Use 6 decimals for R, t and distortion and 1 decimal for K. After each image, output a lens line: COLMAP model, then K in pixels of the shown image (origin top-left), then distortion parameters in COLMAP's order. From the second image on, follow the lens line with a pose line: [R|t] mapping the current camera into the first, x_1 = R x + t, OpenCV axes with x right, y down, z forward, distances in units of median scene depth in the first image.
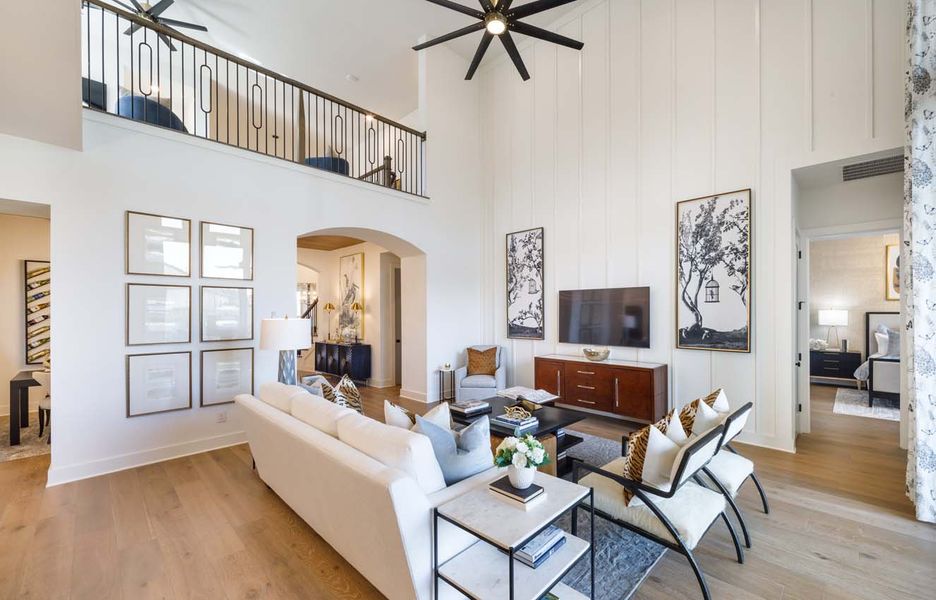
lens RADIAL K [[392.3, 0, 466.4], [0, 392.3, 311.6], [0, 0, 1]] dist [0.000247, -0.000727]
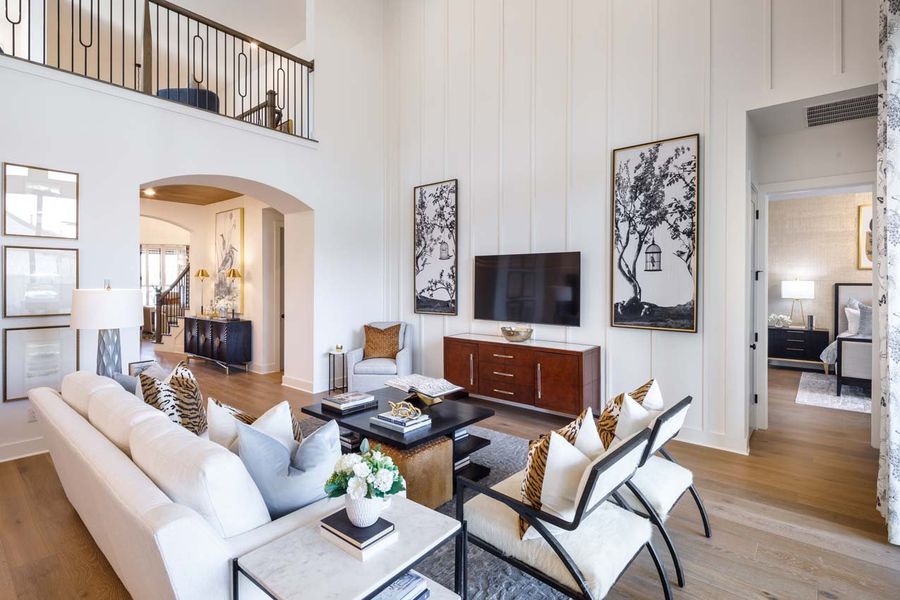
lens RADIAL K [[412.1, 0, 451.1], [0, 412.1, 281.1], [0, 0, 1]] dist [-0.002261, -0.000089]
pose [[0.999424, 0.004822, 0.033601, 0.173799], [-0.004867, 0.999987, 0.001251, -0.001676], [-0.033594, -0.001414, 0.999435, 0.149682]]
